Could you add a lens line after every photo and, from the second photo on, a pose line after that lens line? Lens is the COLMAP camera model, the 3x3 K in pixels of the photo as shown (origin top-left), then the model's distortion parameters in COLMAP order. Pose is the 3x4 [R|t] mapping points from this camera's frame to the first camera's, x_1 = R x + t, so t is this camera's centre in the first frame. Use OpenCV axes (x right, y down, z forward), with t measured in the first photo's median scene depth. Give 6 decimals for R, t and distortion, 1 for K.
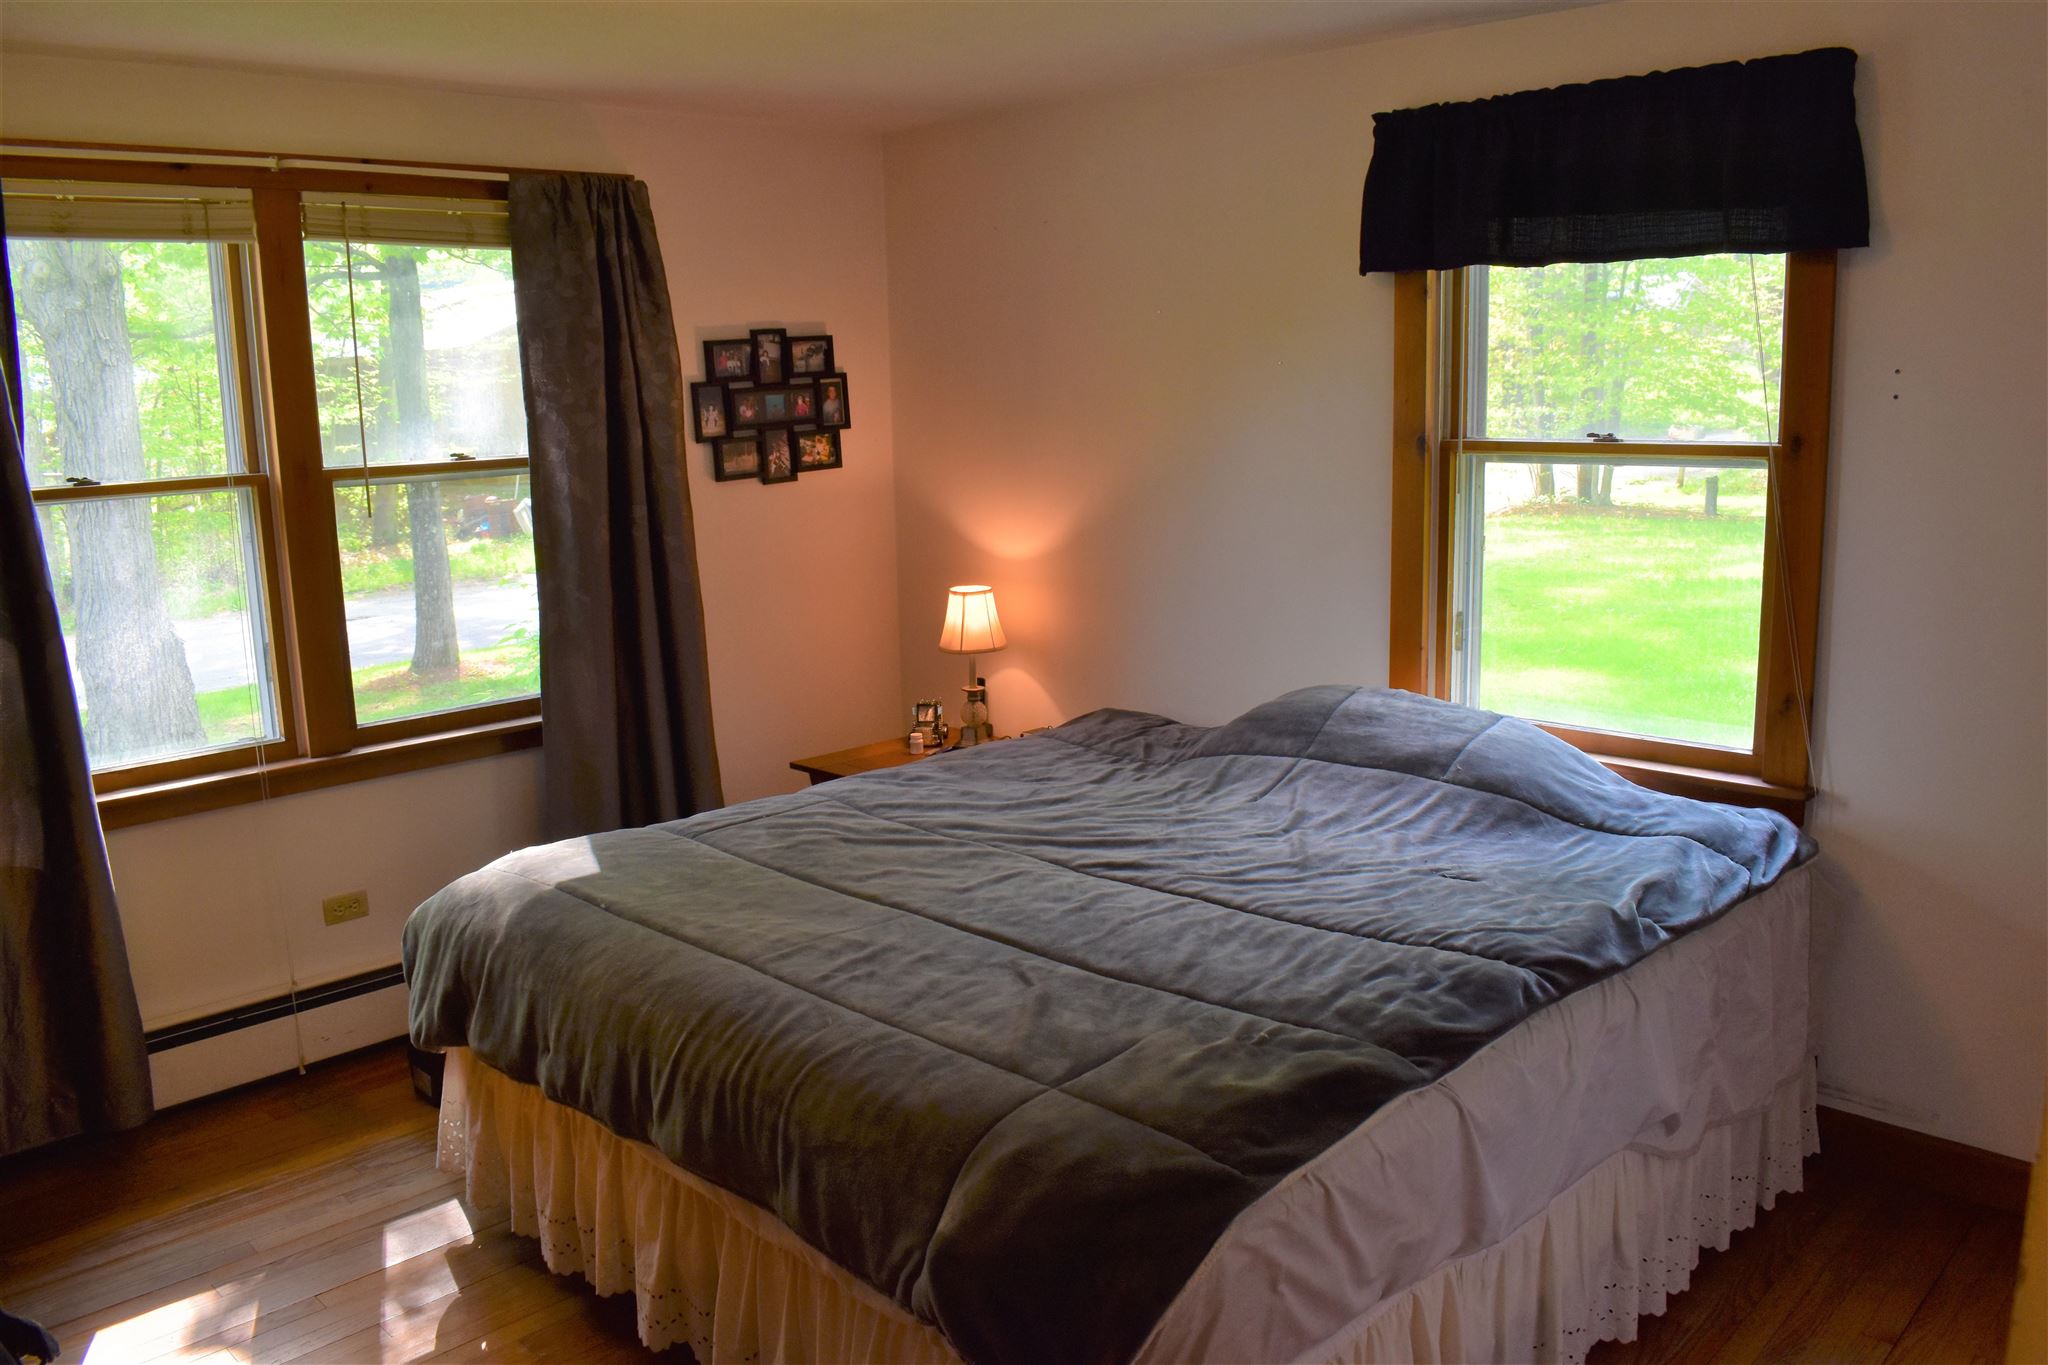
lens RADIAL K [[1634.9, 0, 1013.7], [0, 1634.9, 677.4], [0, 0, 1]] dist [-0.066586, -0.000122]
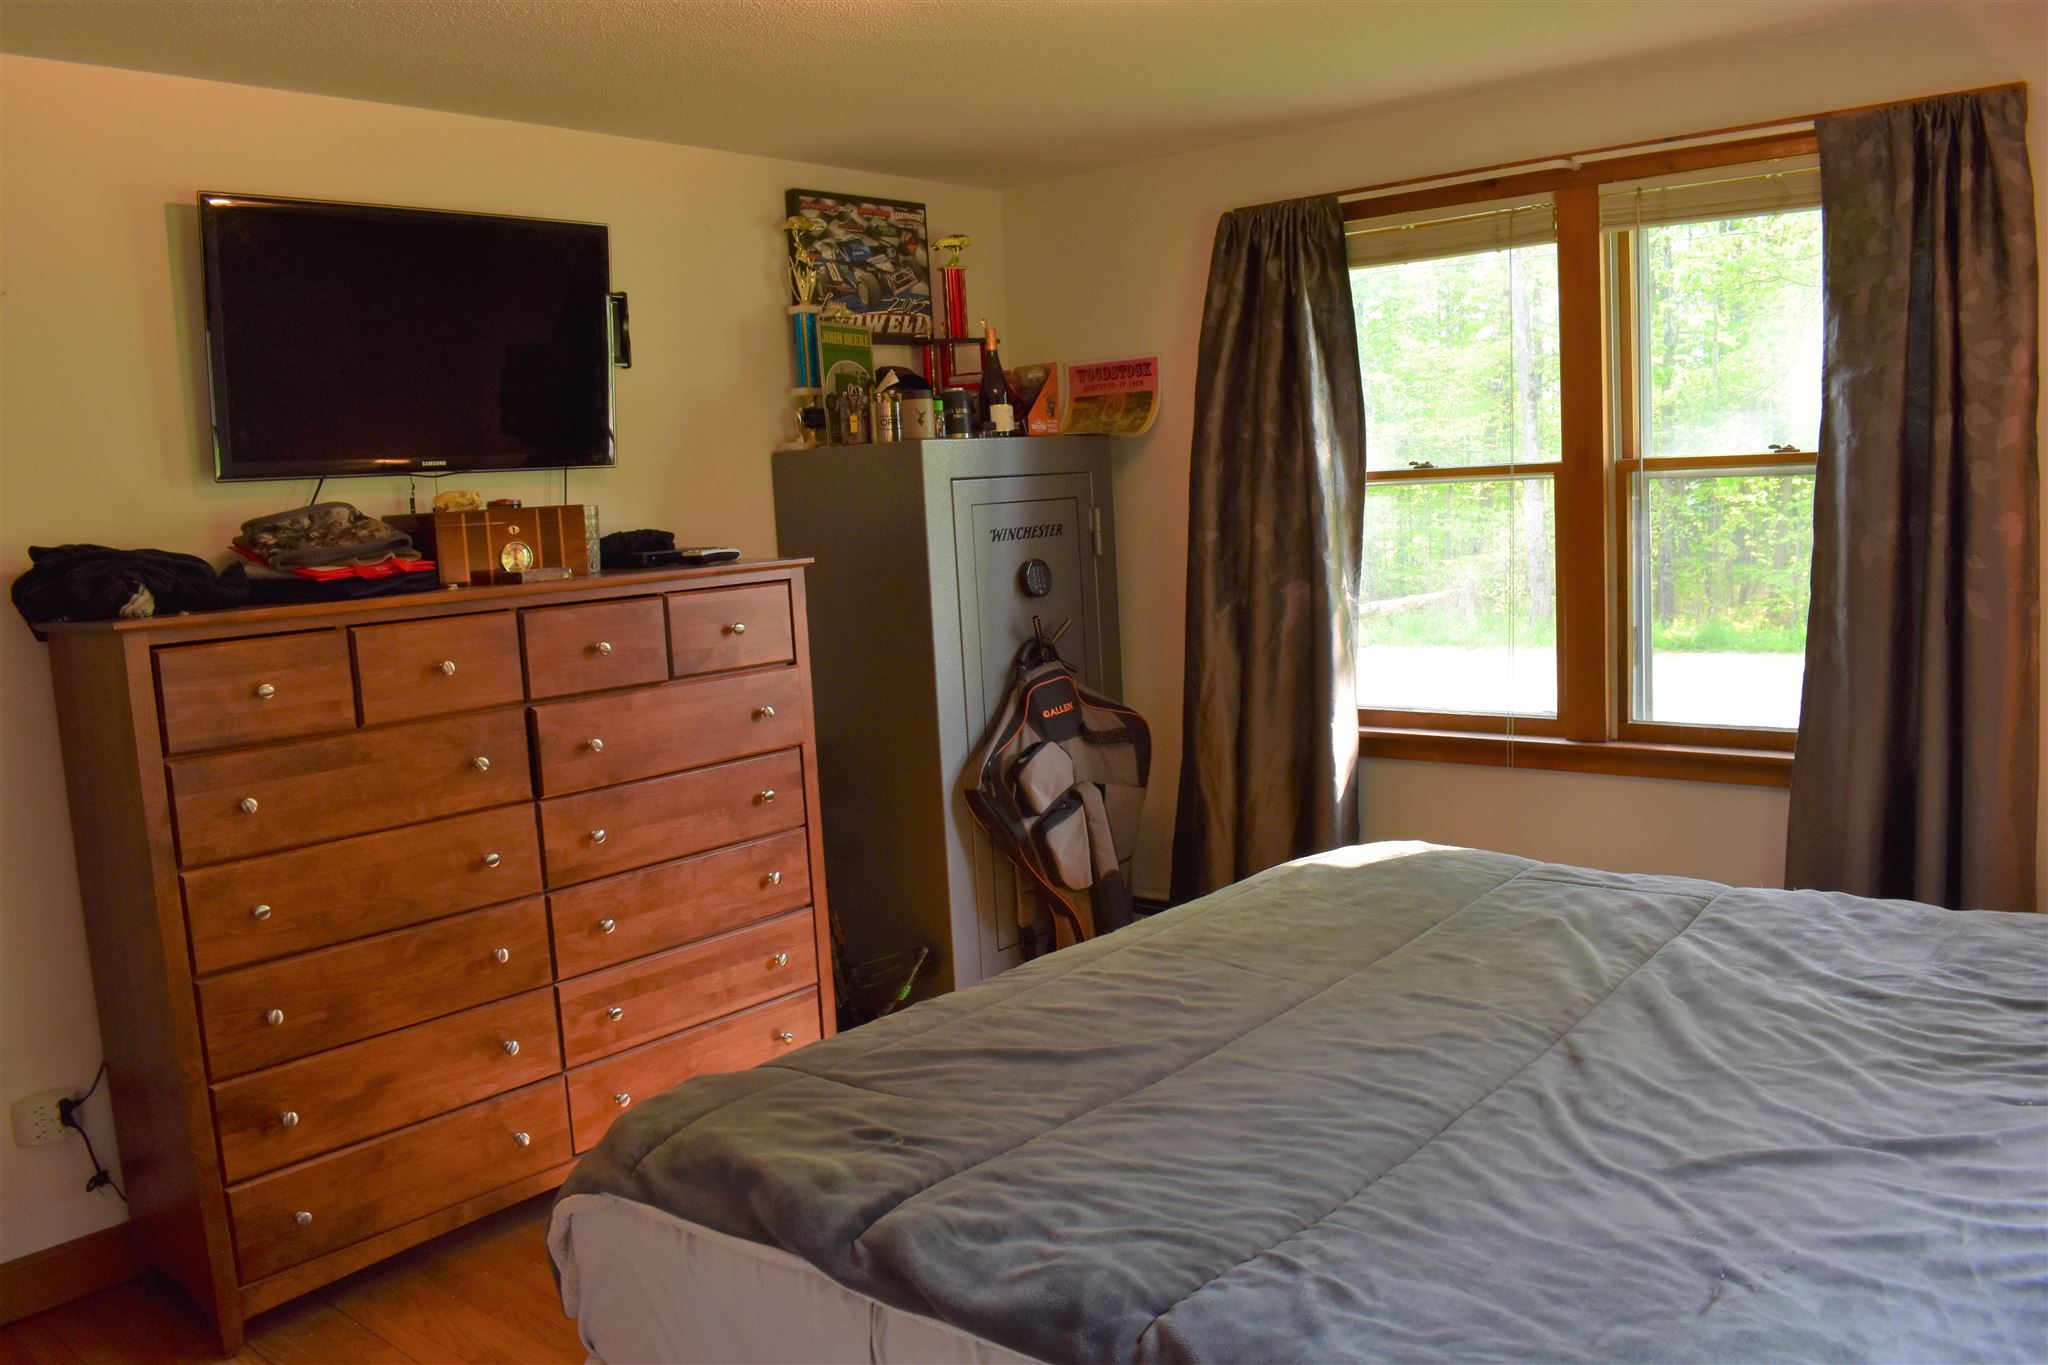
lens RADIAL K [[1598.3, 0, 1022.2], [0, 1598.3, 685.3], [0, 0, 1]] dist [-0.099421, 0.019521]
pose [[0.081138, 0.141289, -0.986638, 0.577935], [-0.140331, 0.981660, 0.129036, -0.072780], [0.986775, 0.127986, 0.099477, 0.618369]]
